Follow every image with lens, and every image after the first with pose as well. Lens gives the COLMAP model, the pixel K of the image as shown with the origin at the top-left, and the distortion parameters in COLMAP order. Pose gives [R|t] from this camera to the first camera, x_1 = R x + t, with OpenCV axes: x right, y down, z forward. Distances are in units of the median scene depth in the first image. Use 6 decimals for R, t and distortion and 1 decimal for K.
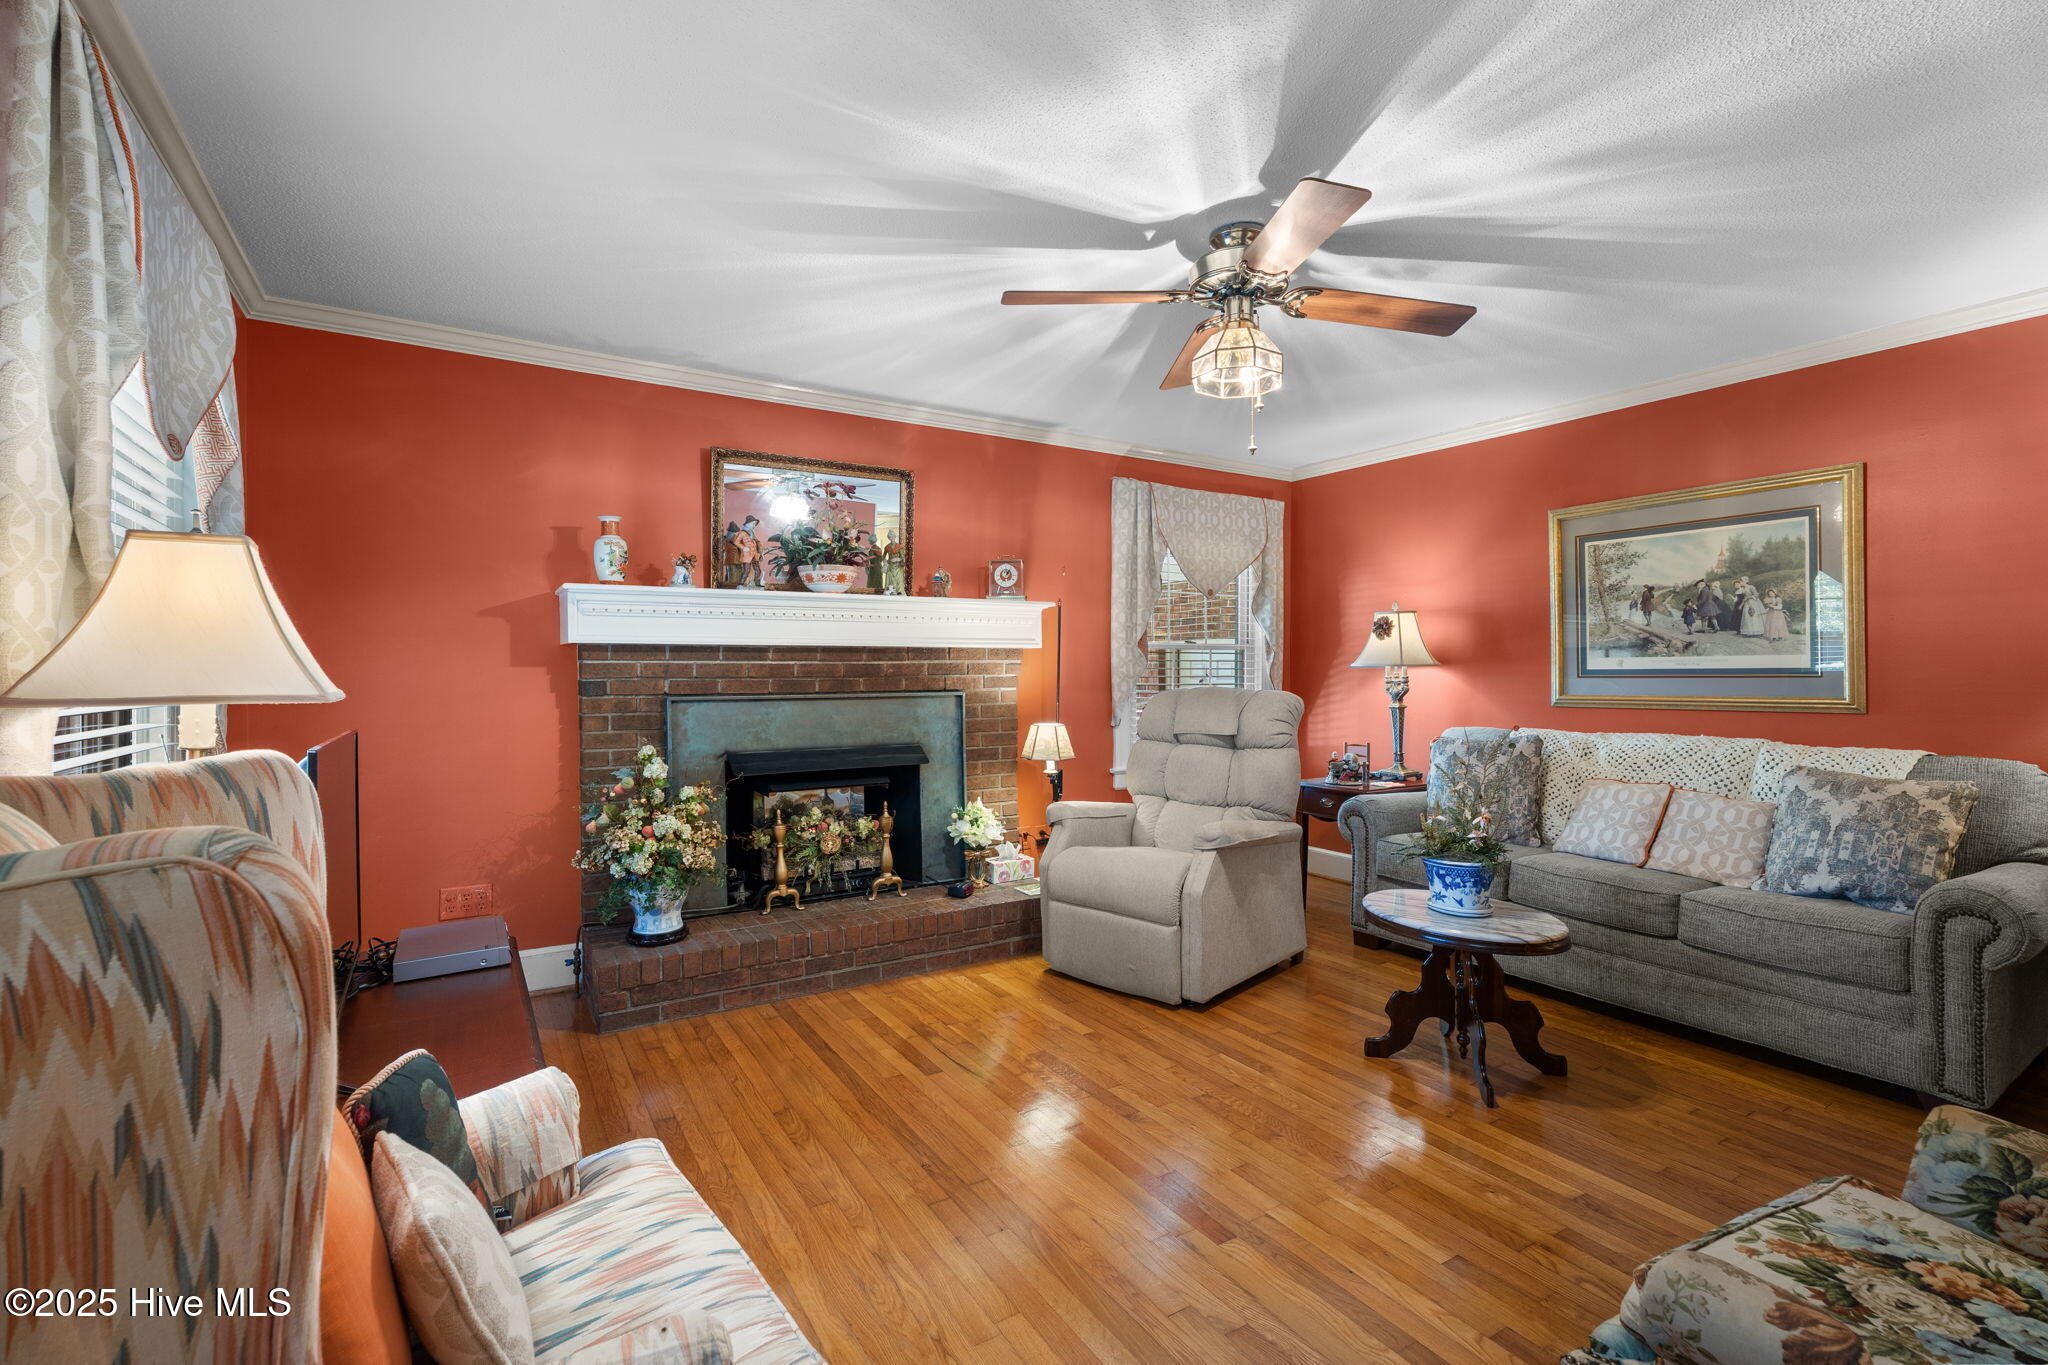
lens RADIAL K [[914.8, 0, 1010.9], [0, 914.8, 679.1], [0, 0, 1]] dist [-0.011524, 0.000033]
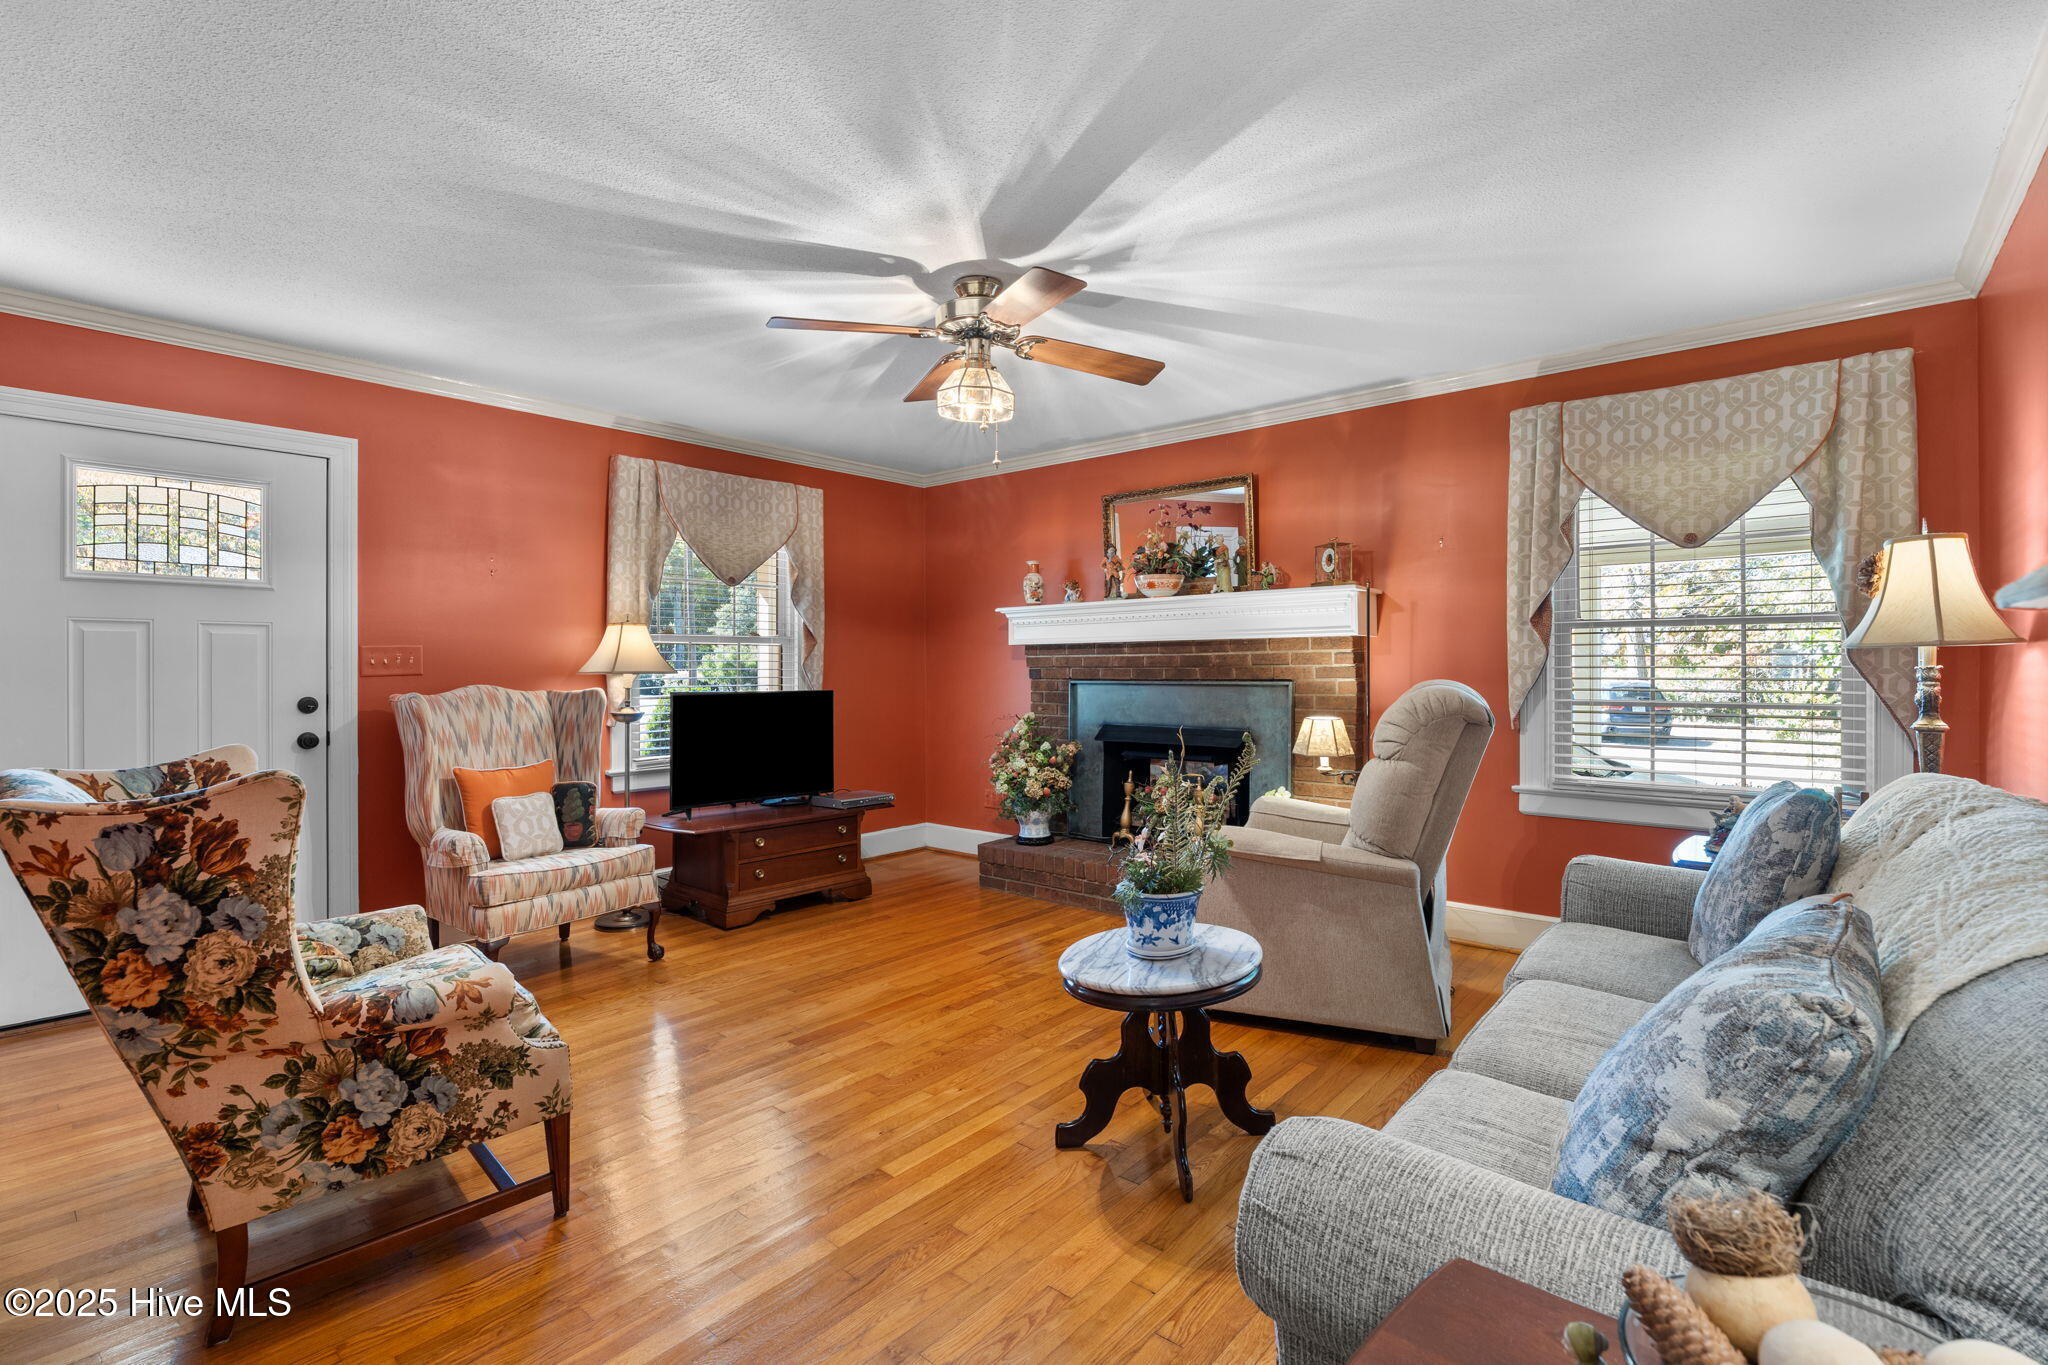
lens RADIAL K [[914.8, 0, 1015.5], [0, 914.8, 669.6], [0, 0, 1]] dist [-0.011524, 0.000033]
pose [[0.308870, 0.004574, -0.951093, 0.913852], [-0.004994, 0.999982, 0.003187, -0.001297], [0.951091, 0.003765, 0.308887, 0.457041]]
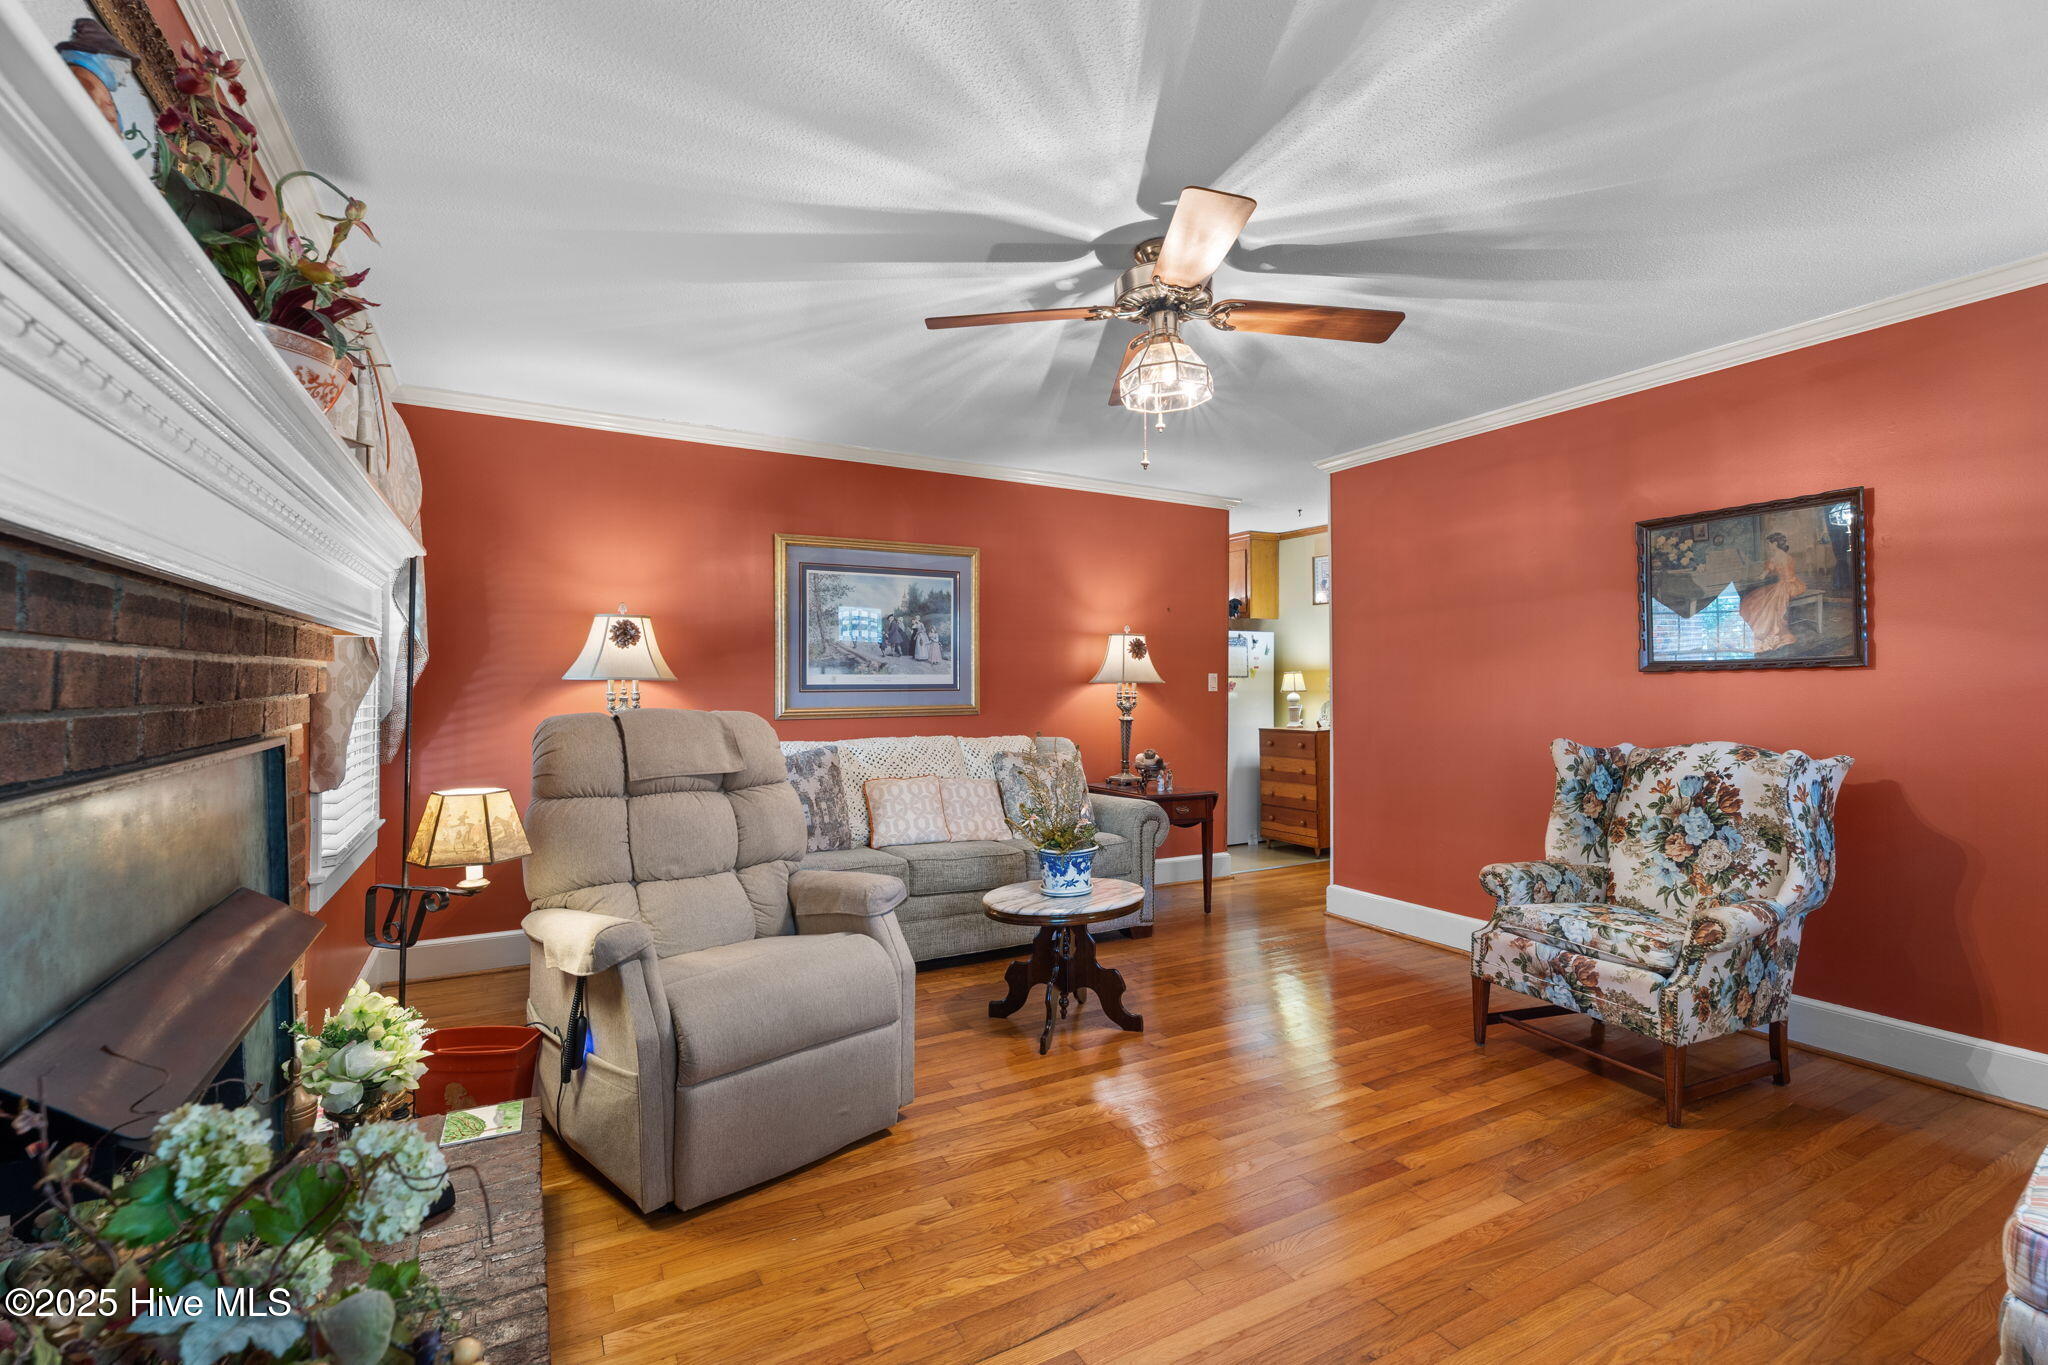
lens RADIAL K [[914.8, 0, 1023.1], [0, 914.8, 684.7], [0, 0, 1]] dist [-0.011524, 0.000033]
pose [[0.034787, 0.000332, 0.999395, -0.499696], [0.007811, 0.999969, -0.000604, -0.008151], [-0.999364, 0.007828, 0.034784, 0.745839]]
